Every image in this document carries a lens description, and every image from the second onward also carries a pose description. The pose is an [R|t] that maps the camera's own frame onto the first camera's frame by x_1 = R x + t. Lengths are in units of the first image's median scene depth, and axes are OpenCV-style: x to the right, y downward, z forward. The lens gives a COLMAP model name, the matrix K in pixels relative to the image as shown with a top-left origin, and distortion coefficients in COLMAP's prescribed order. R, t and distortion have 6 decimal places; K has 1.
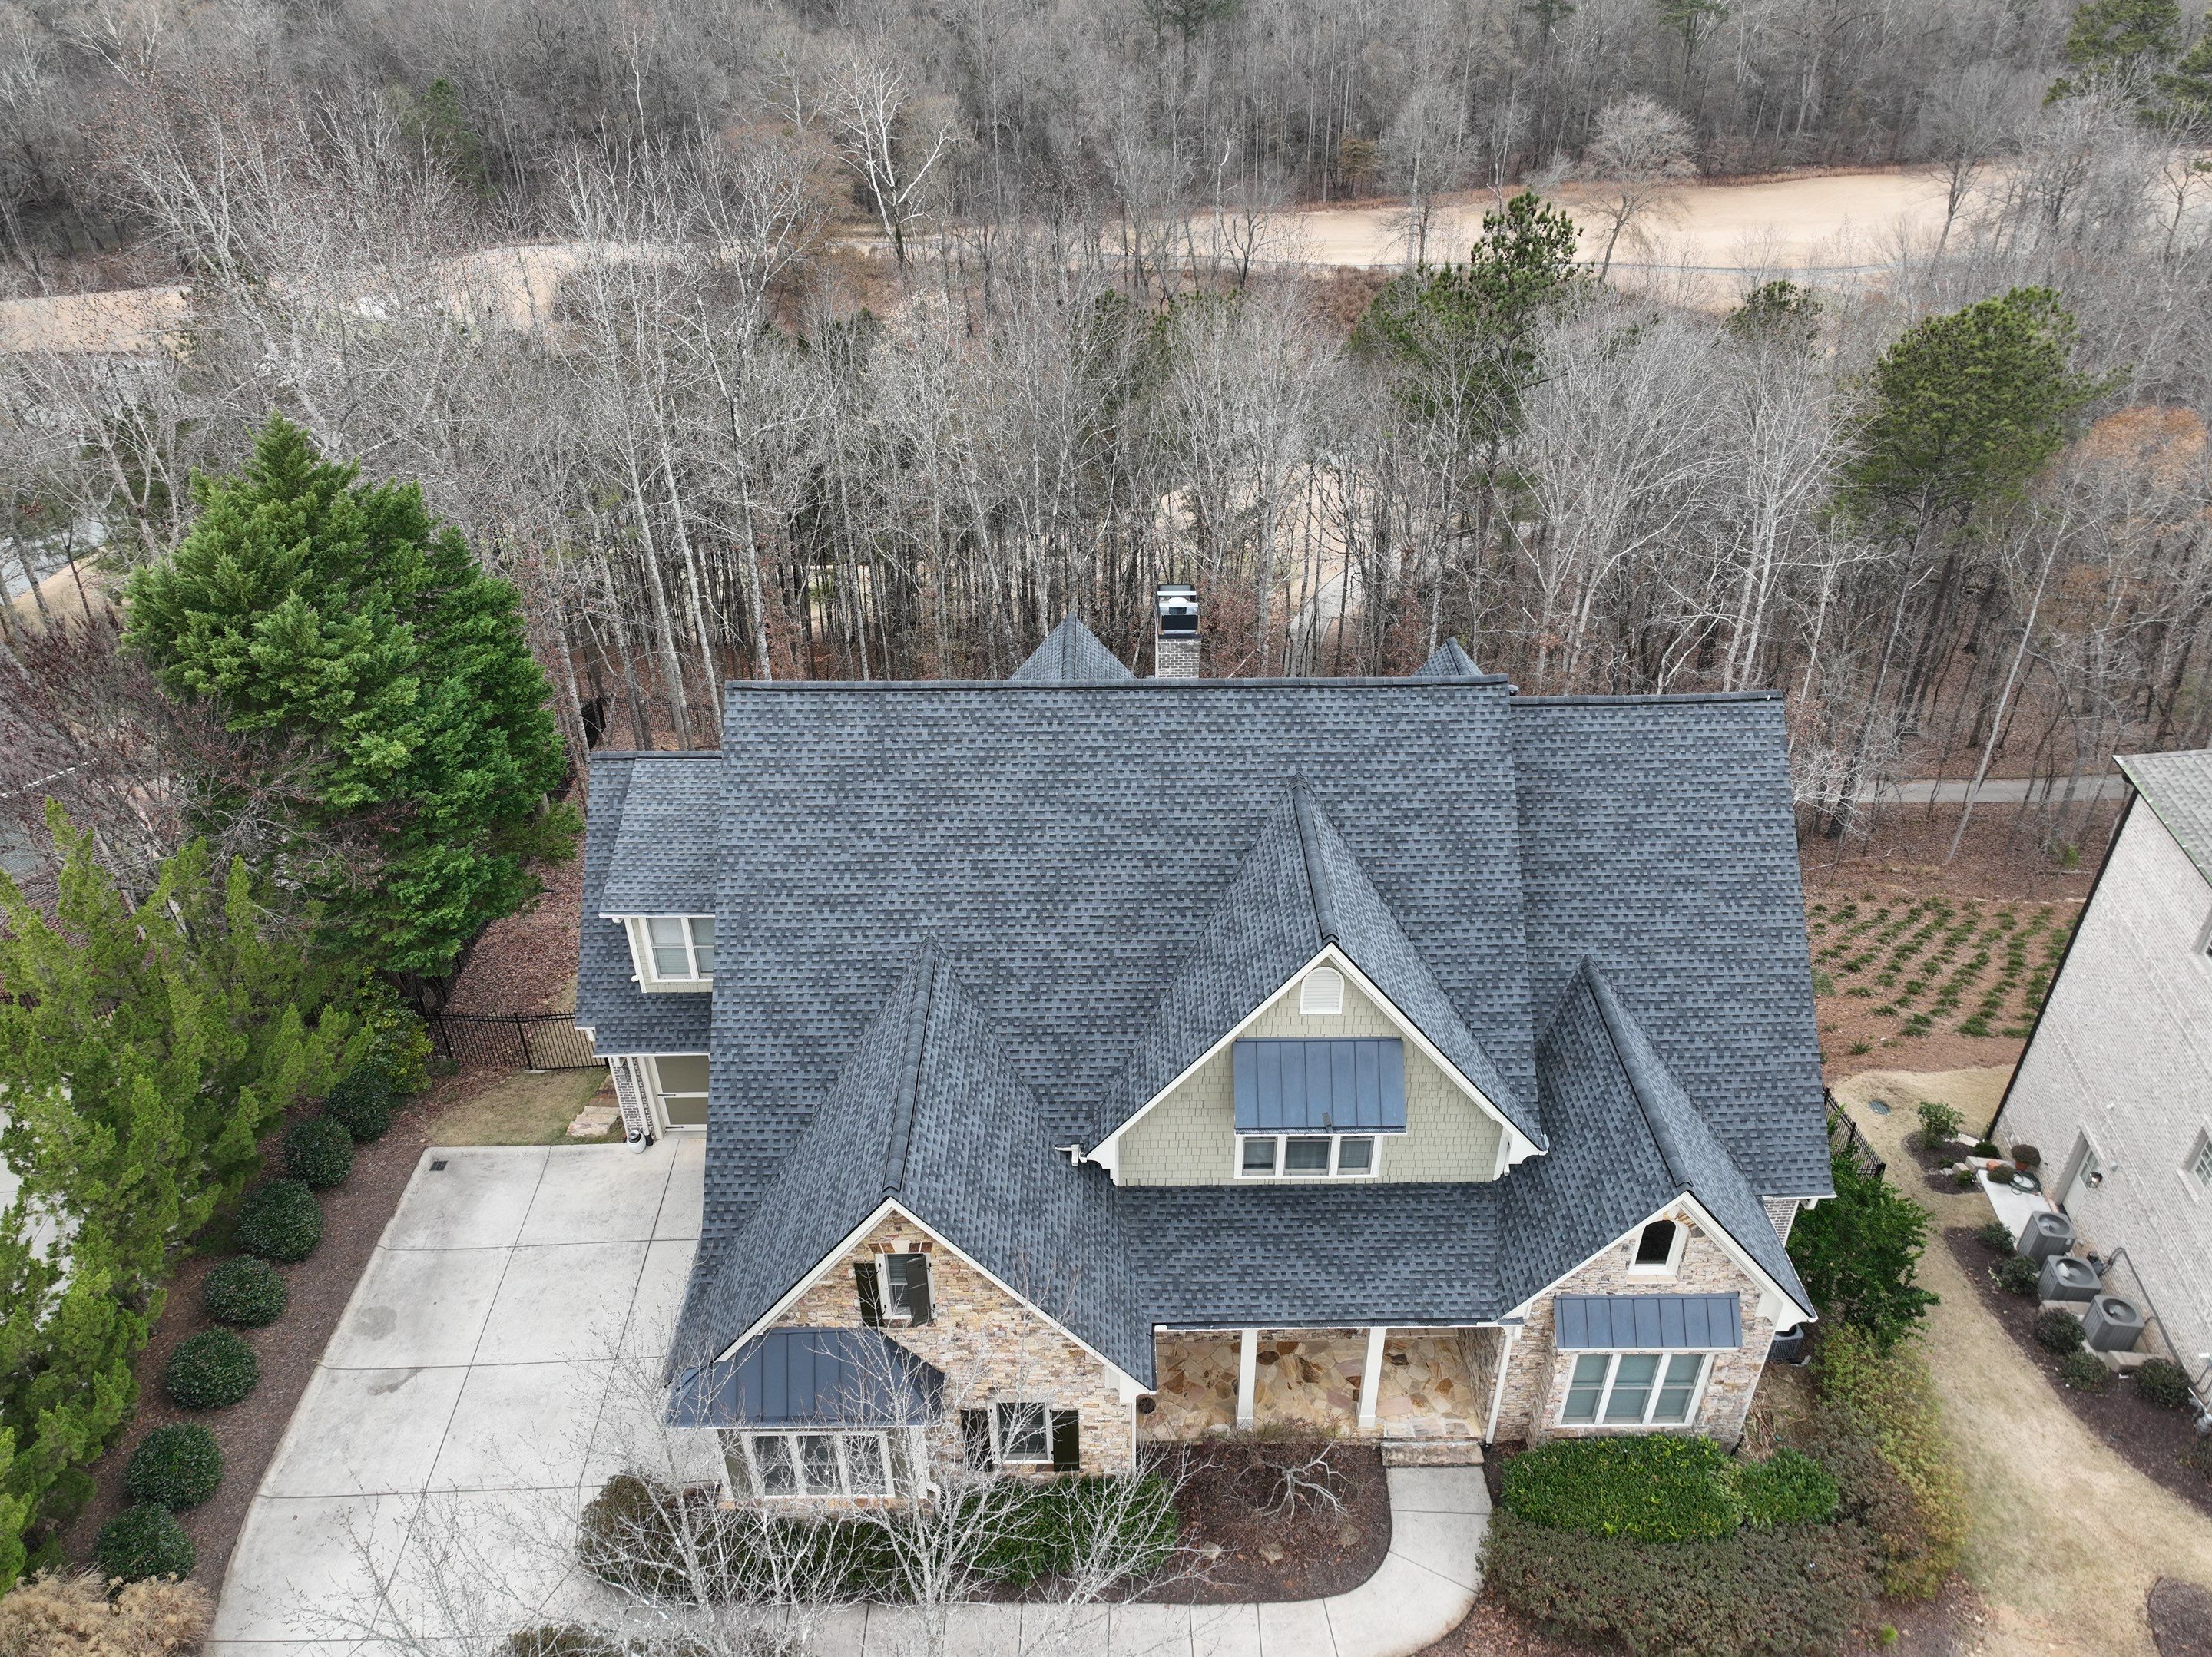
lens RADIAL K [[1558.9, 0, 1106.0], [0, 1558.9, 828.5], [0, 0, 1]] dist [-0.014494, 0.026232]
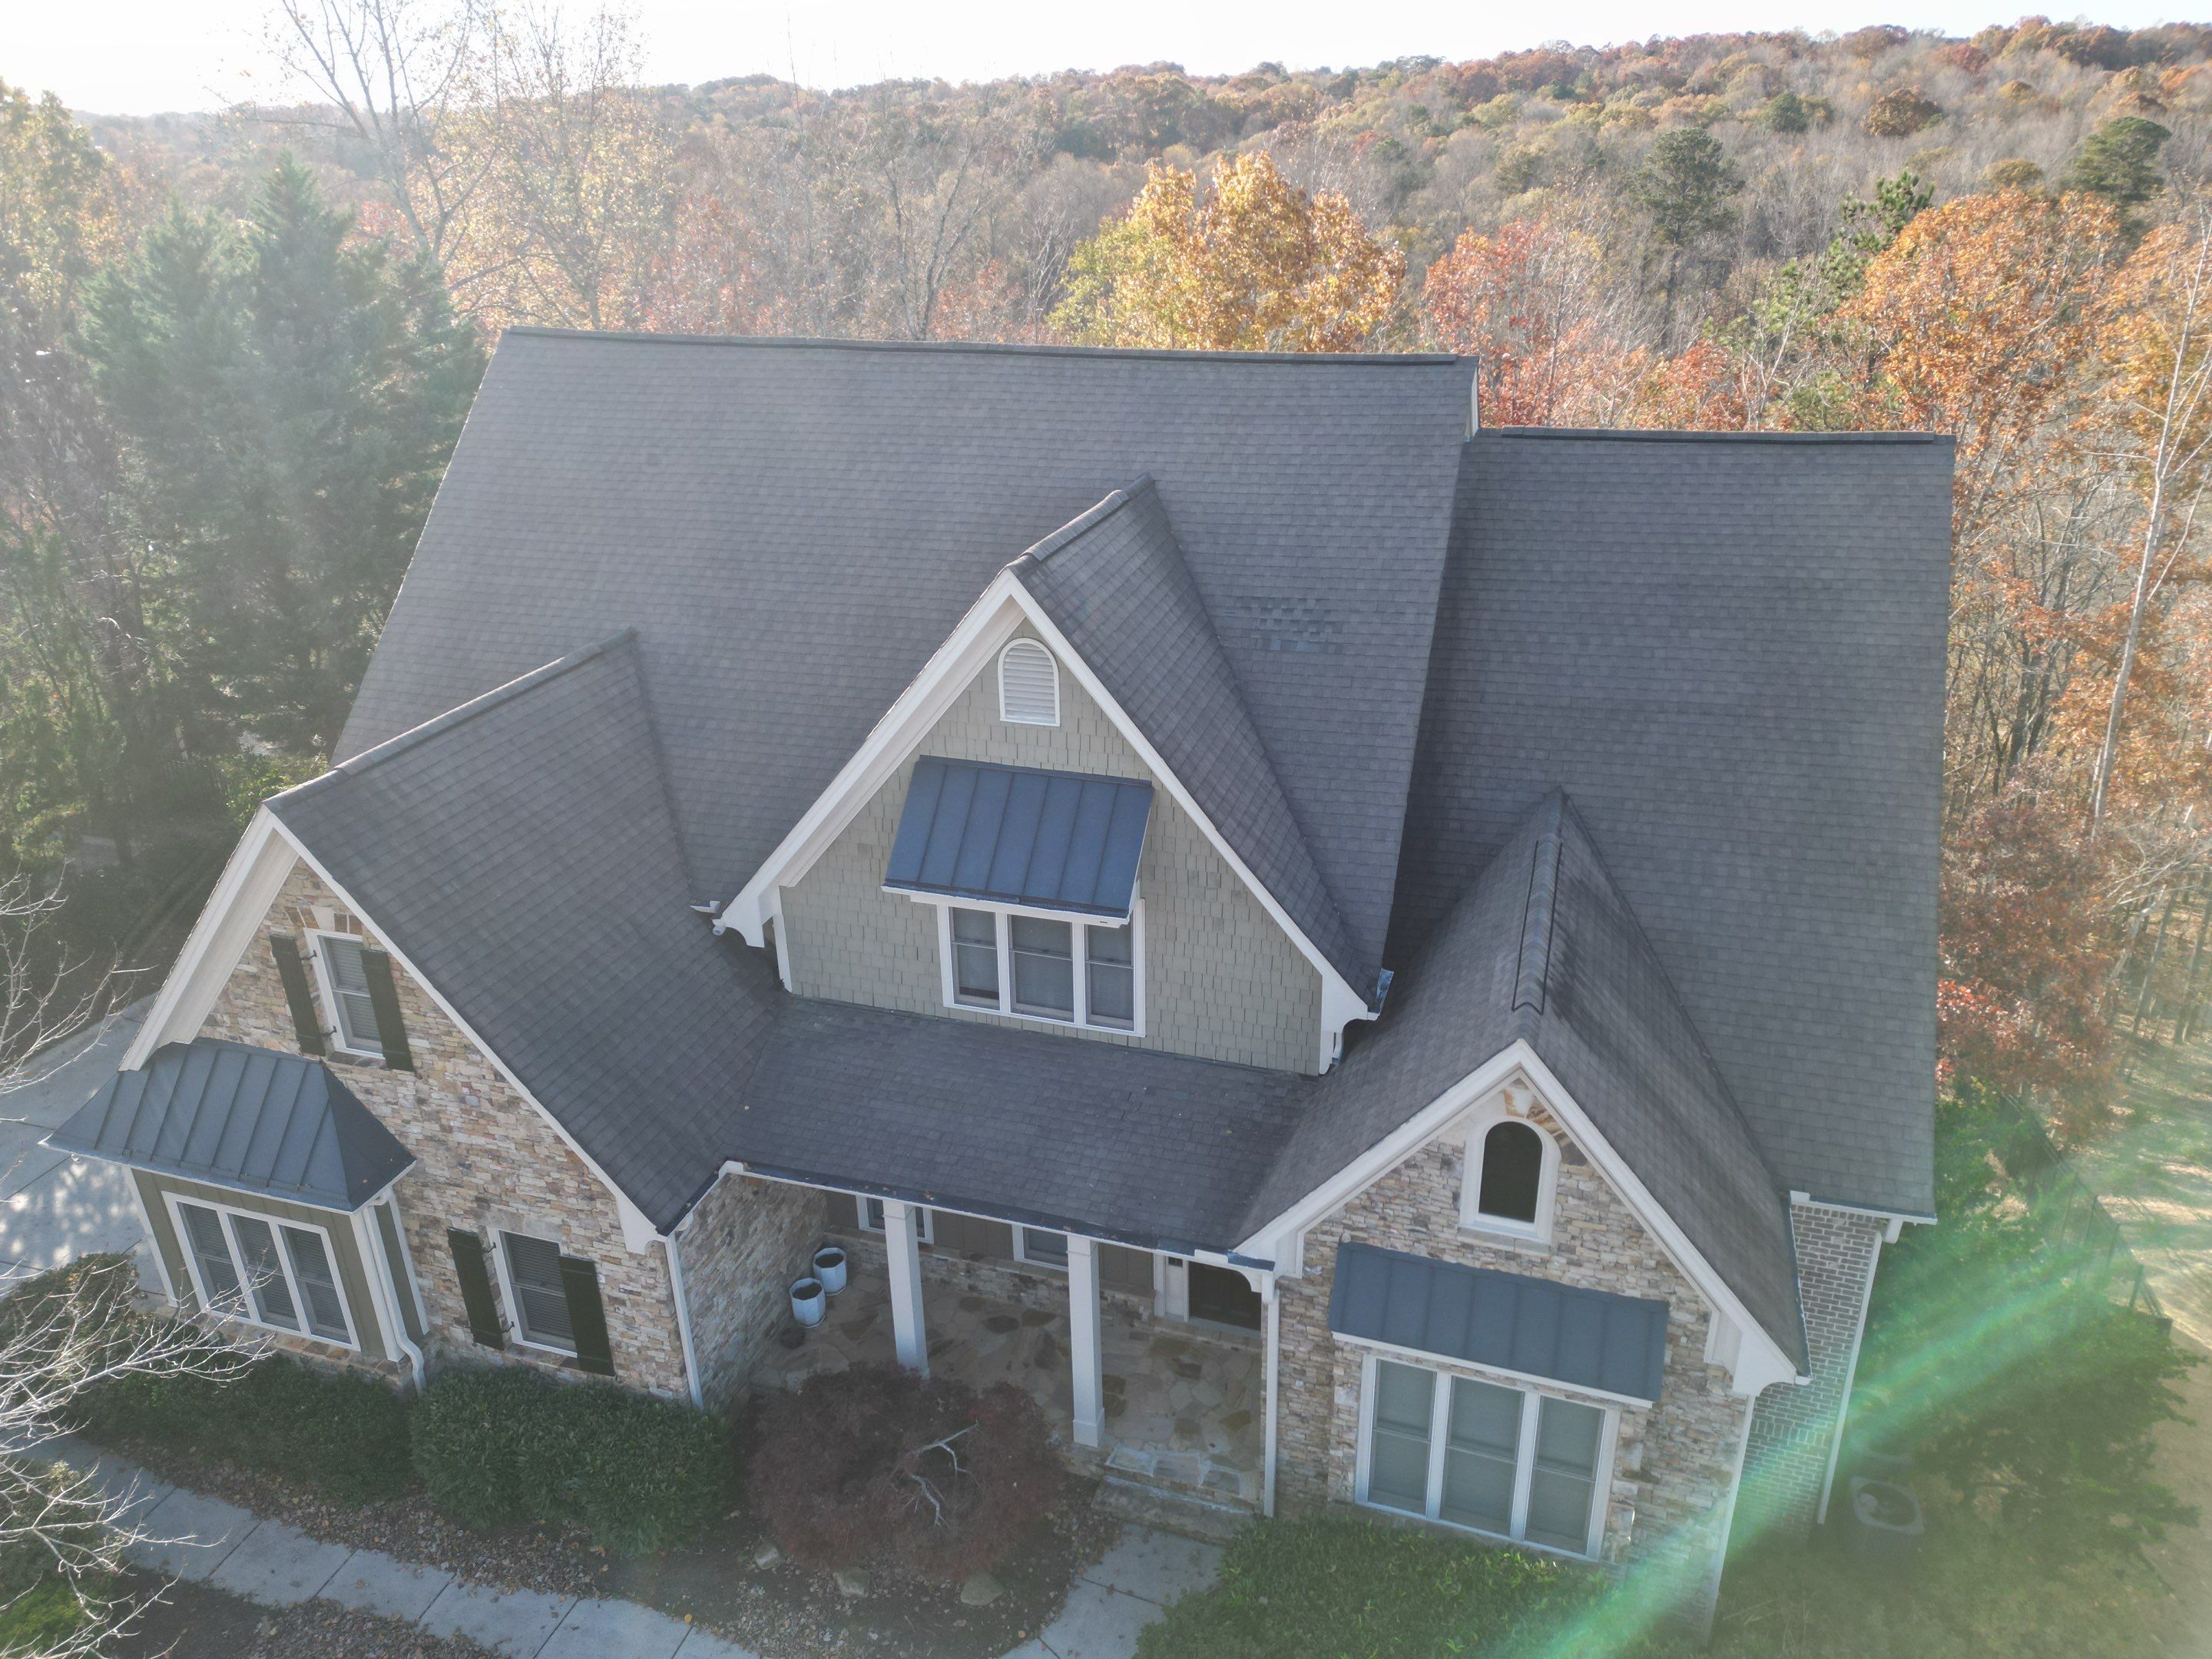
lens RADIAL K [[1620.9, 0, 1113.6], [0, 1620.9, 816.5], [0, 0, 1]] dist [-0.005341, 0.031719]
pose [[0.950584, 0.118732, -0.286868, 0.346886], [-0.159584, 0.979438, -0.123428, 0.219332], [0.266314, 0.163108, 0.949985, 0.339354]]
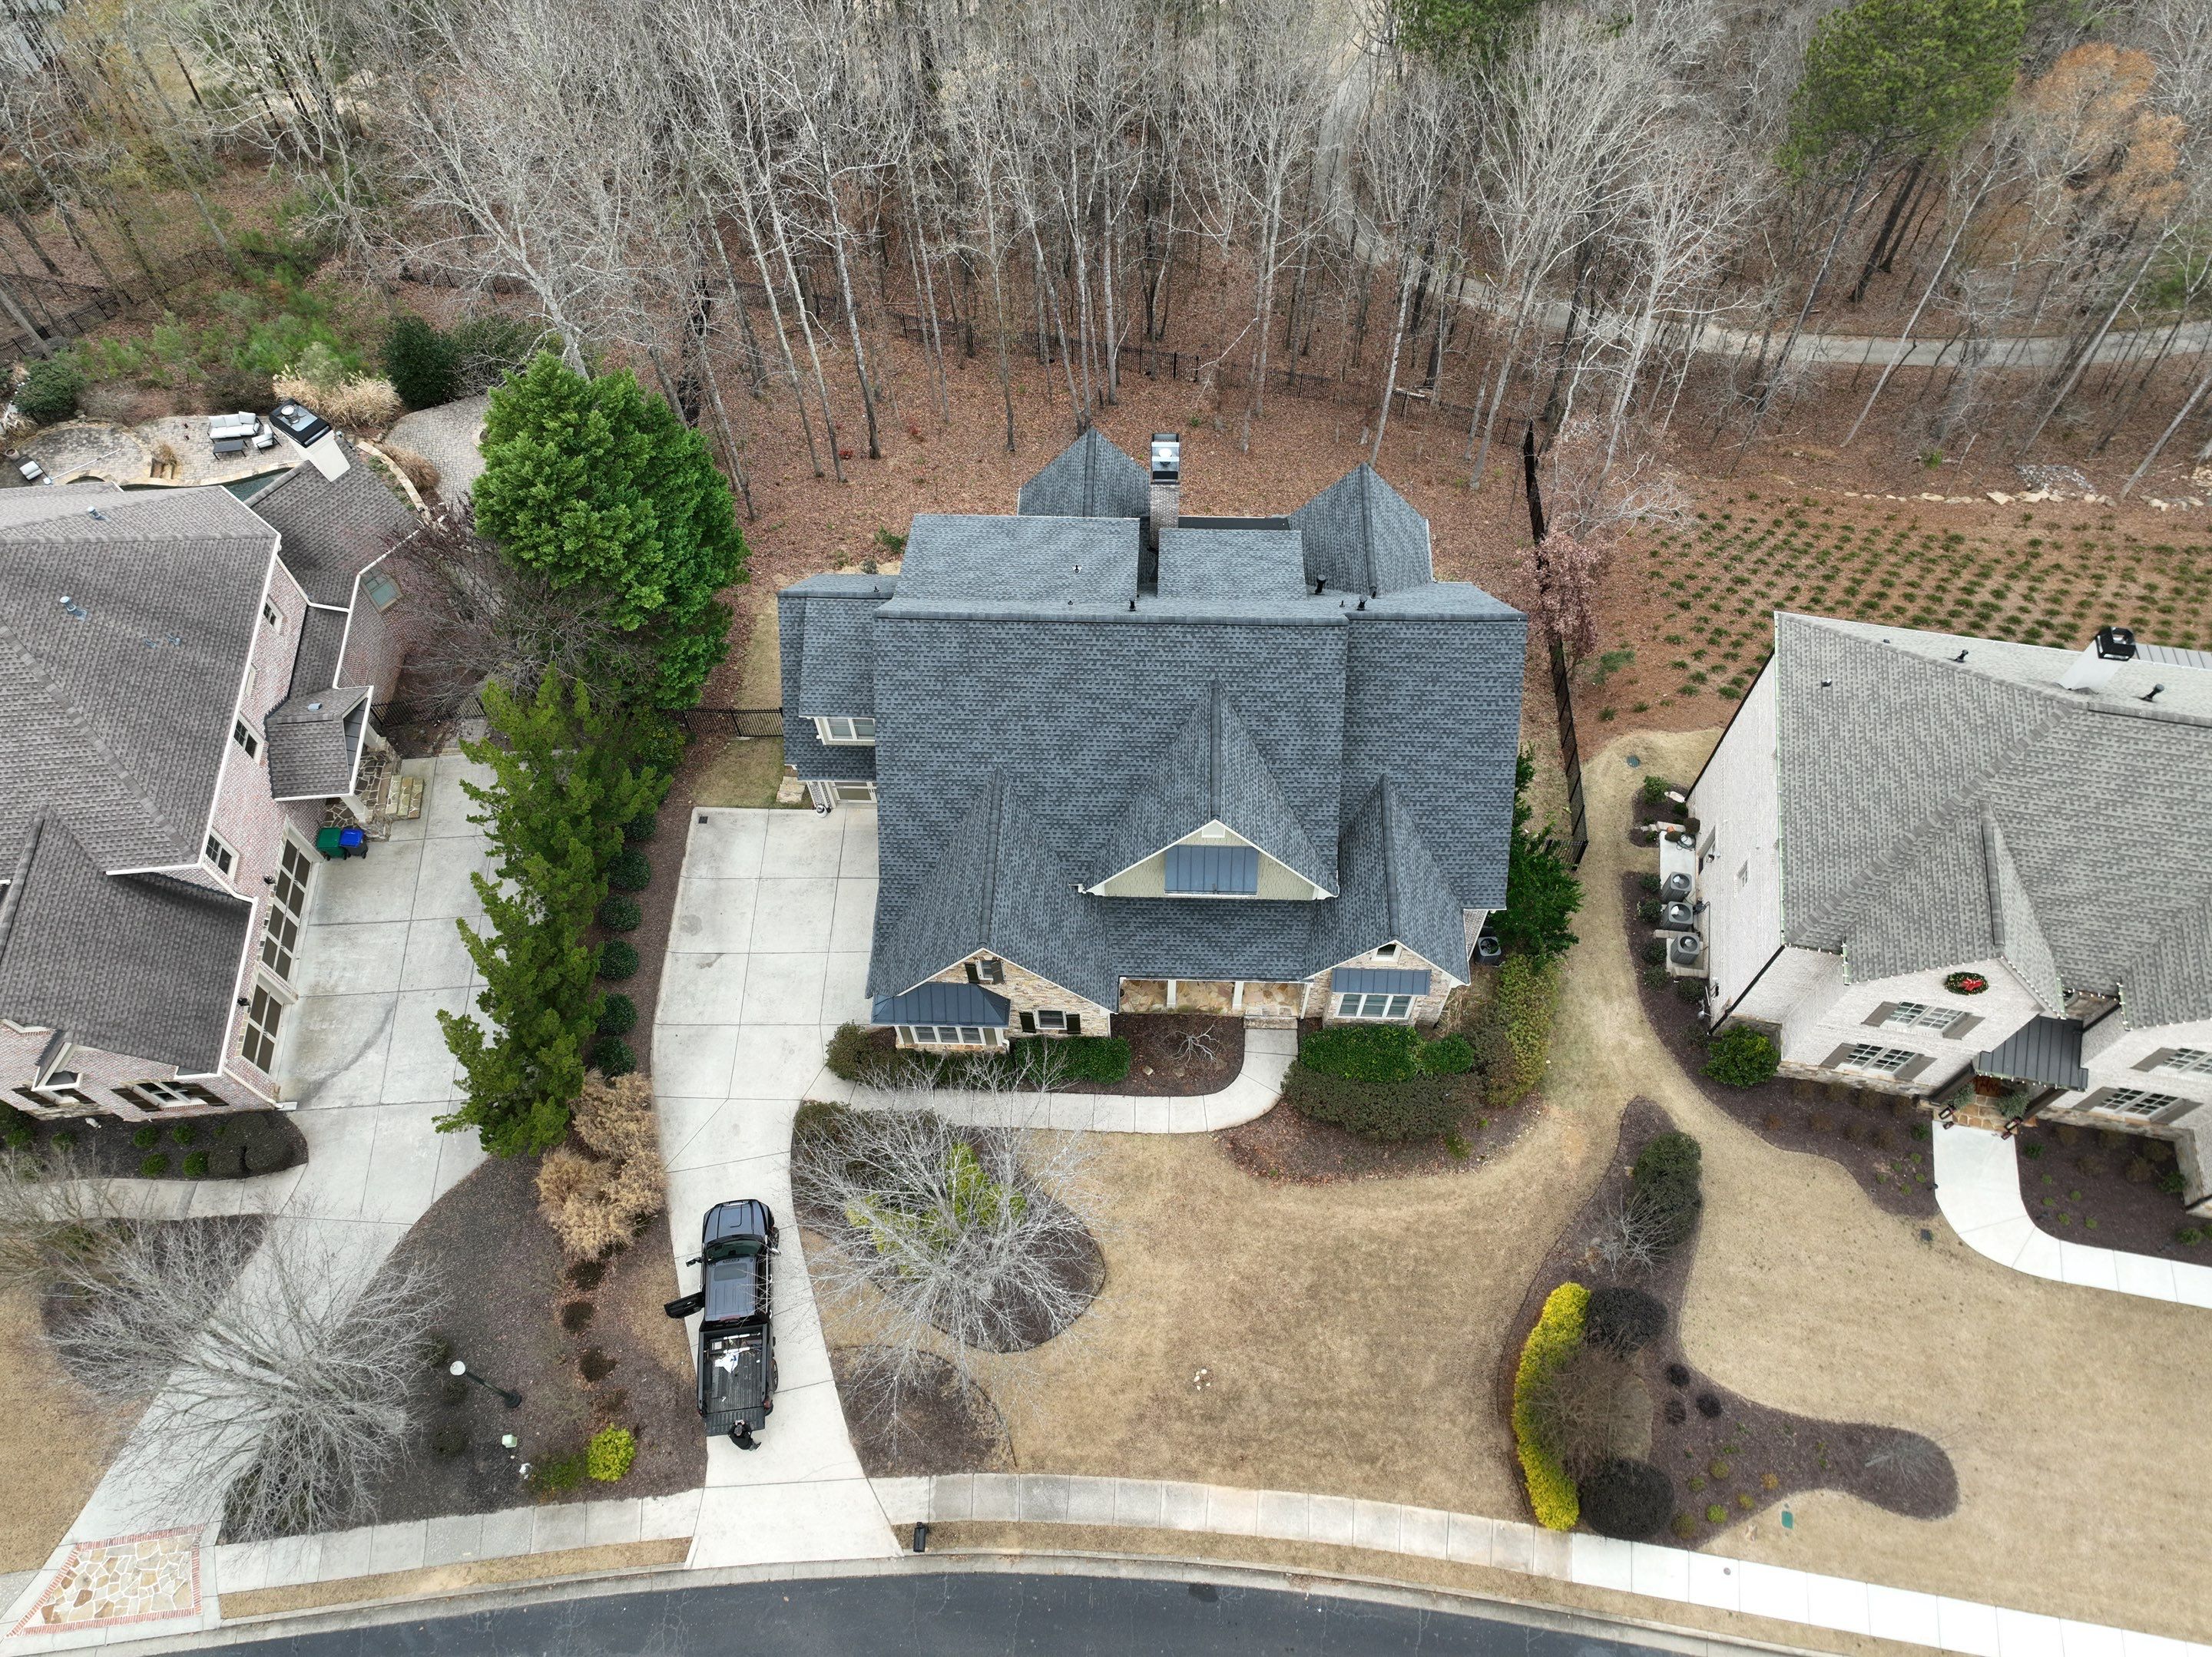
lens RADIAL K [[1620.6, 0, 1113.6], [0, 1620.6, 815.5], [0, 0, 1]] dist [-0.005341, 0.031719]
pose [[0.999179, 0.030861, -0.026255, 0.065471], [-0.015741, 0.892730, 0.450317, -0.707886], [0.037336, -0.449534, 0.892483, -0.645589]]
